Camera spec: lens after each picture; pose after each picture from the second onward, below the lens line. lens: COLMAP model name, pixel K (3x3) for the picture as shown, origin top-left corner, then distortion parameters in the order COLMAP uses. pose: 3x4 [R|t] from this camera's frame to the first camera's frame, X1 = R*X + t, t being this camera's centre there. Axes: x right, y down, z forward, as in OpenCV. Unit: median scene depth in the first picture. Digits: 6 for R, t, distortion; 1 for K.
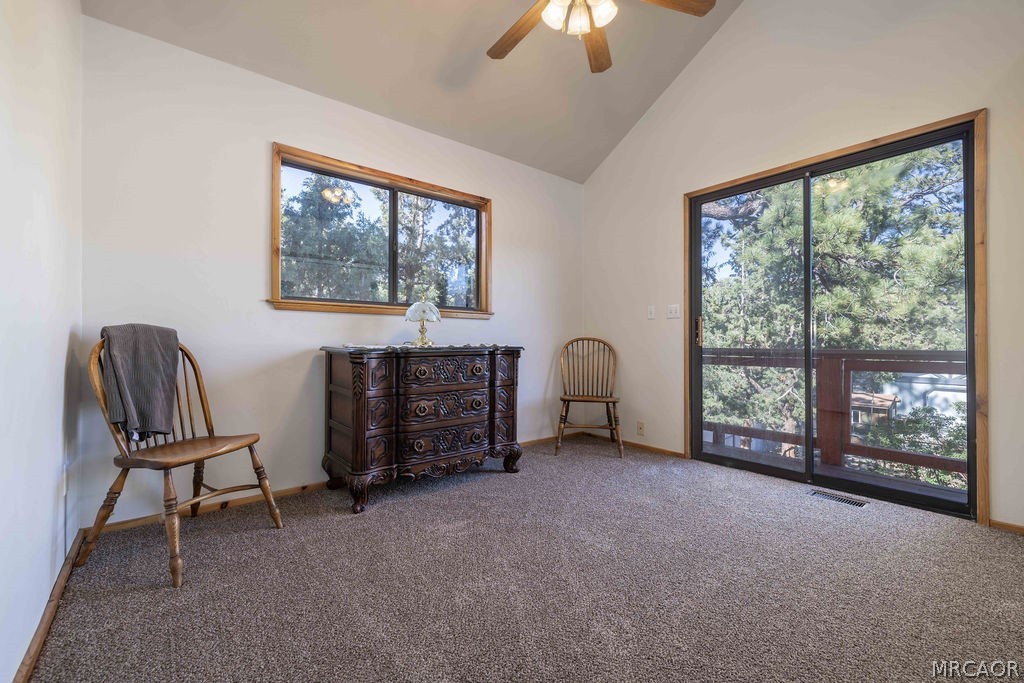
lens RADIAL K [[425.9, 0, 515.5], [0, 425.9, 343.5], [0, 0, 1]] dist [0.001182, 0.000083]
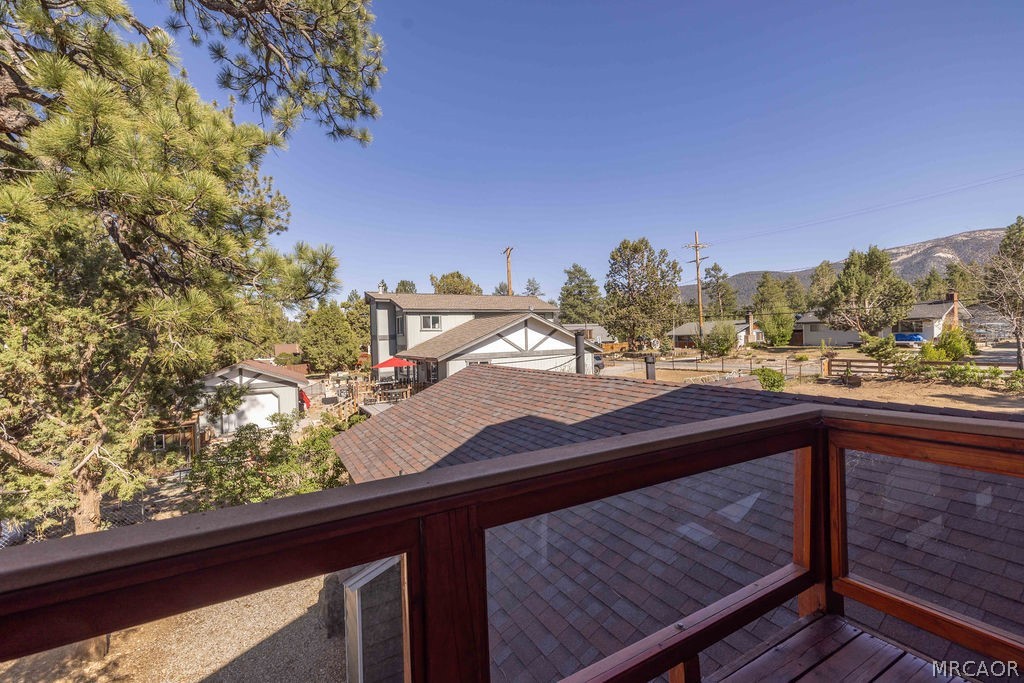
lens RADIAL K [[432.2, 0, 510.2], [0, 432.2, 337.9], [0, 0, 1]] dist [0.003115, 0.000567]
pose [[0.180262, -0.006667, 0.983596, 0.457642], [0.034082, 0.999419, 0.000528, -0.097665], [-0.983028, 0.033428, 0.180385, 0.946567]]
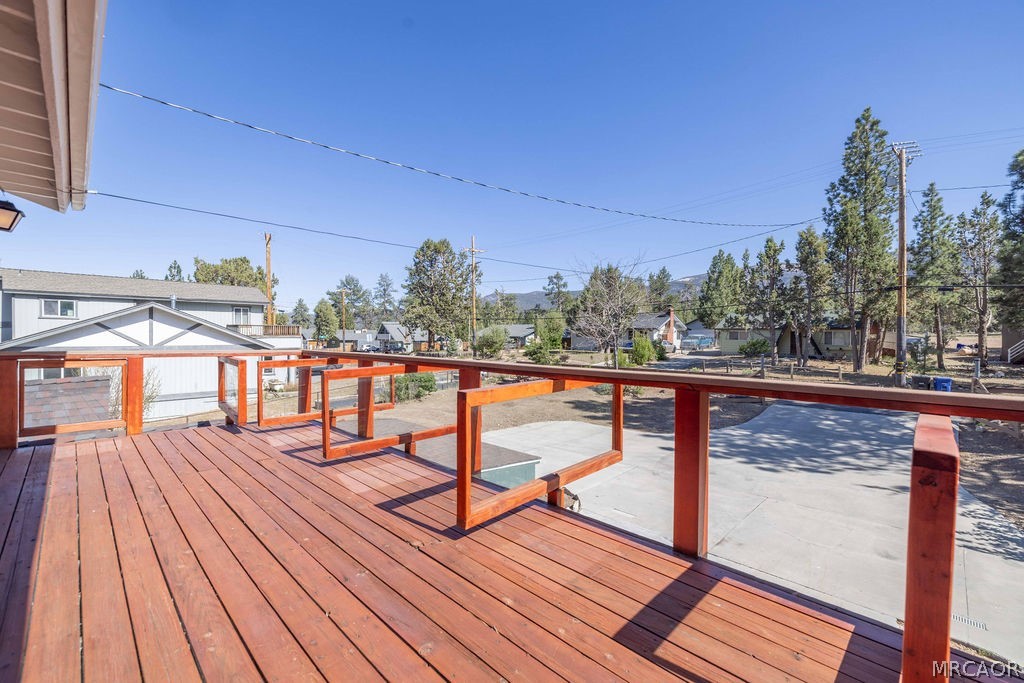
lens RADIAL K [[432.2, 0, 510.2], [0, 432.2, 337.9], [0, 0, 1]] dist [0.003115, 0.000567]
pose [[-0.109906, -0.007320, 0.993915, 0.831511], [0.000384, 0.999972, 0.007407, -0.031995], [-0.993942, 0.001195, -0.109900, -2.477402]]
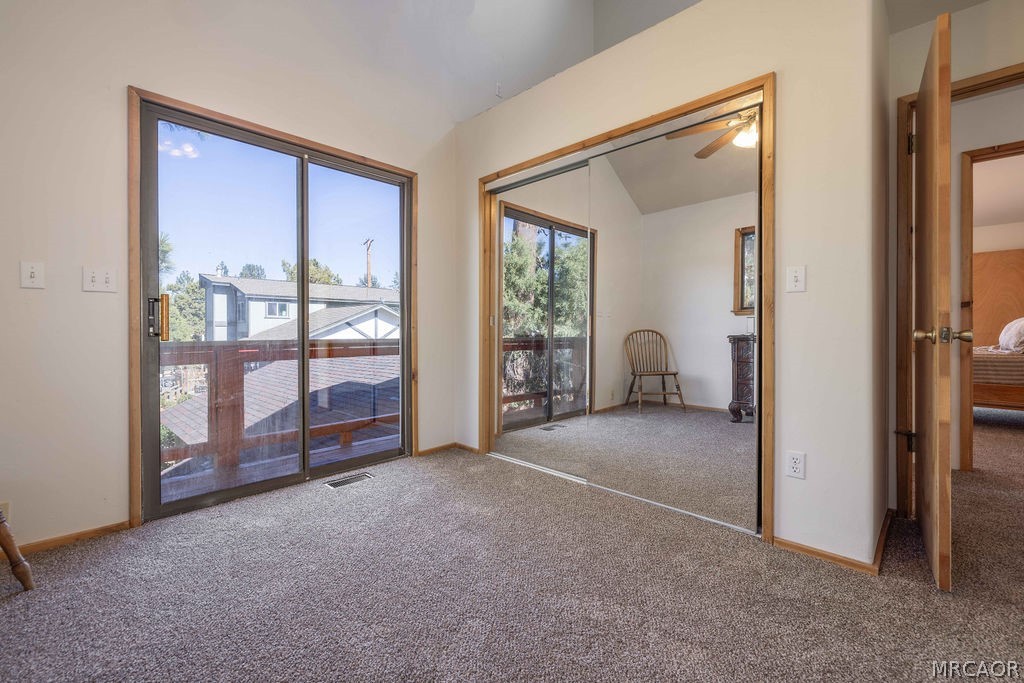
lens RADIAL K [[432.2, 0, 510.2], [0, 432.2, 337.9], [0, 0, 1]] dist [0.003115, 0.000567]
pose [[-0.118006, -0.014452, 0.992908, -0.263769], [0.006794, 0.999859, 0.015361, -0.003632], [-0.992990, 0.008558, -0.117892, 0.534547]]
